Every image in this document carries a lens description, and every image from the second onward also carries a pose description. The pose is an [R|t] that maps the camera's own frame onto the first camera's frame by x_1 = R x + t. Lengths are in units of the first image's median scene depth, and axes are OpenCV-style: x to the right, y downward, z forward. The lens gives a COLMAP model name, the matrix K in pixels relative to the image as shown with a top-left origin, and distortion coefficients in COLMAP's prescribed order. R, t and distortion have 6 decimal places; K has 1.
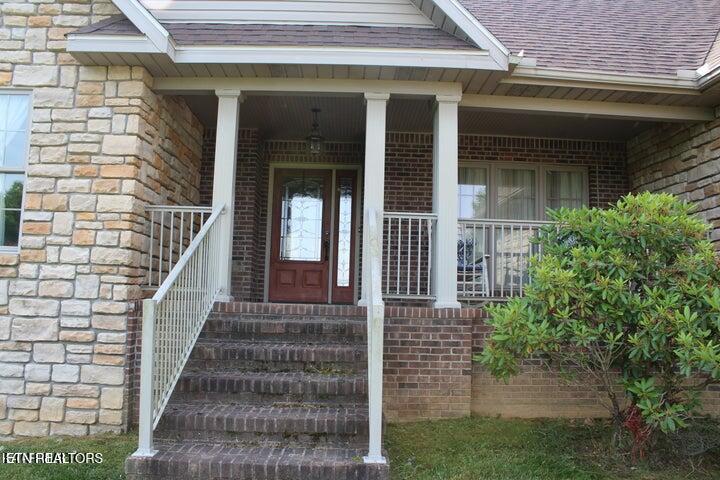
lens RADIAL K [[594.3, 0, 361.9], [0, 594.3, 239.8], [0, 0, 1]] dist [-0.156777, 0.125848]
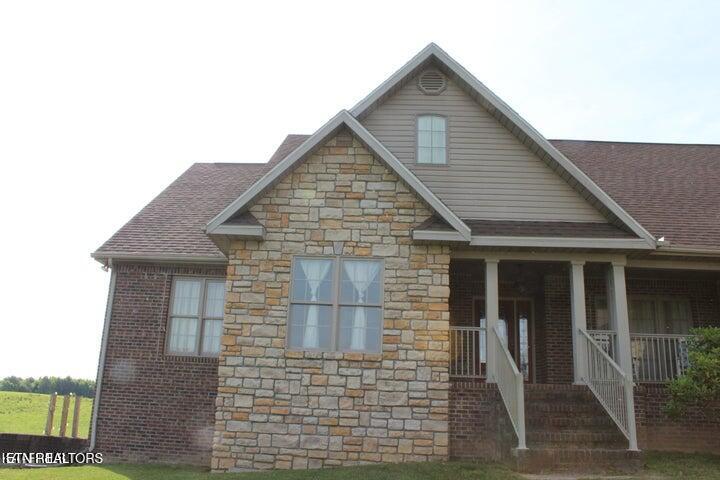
lens RADIAL K [[594.3, 0, 361.7], [0, 594.3, 239.8], [0, 0, 1]] dist [-0.156777, 0.125848]
pose [[0.997501, -0.002576, -0.070600, -0.530034], [-0.010905, 0.981744, -0.189893, 0.024131], [0.069800, 0.190188, 0.979263, -0.799630]]
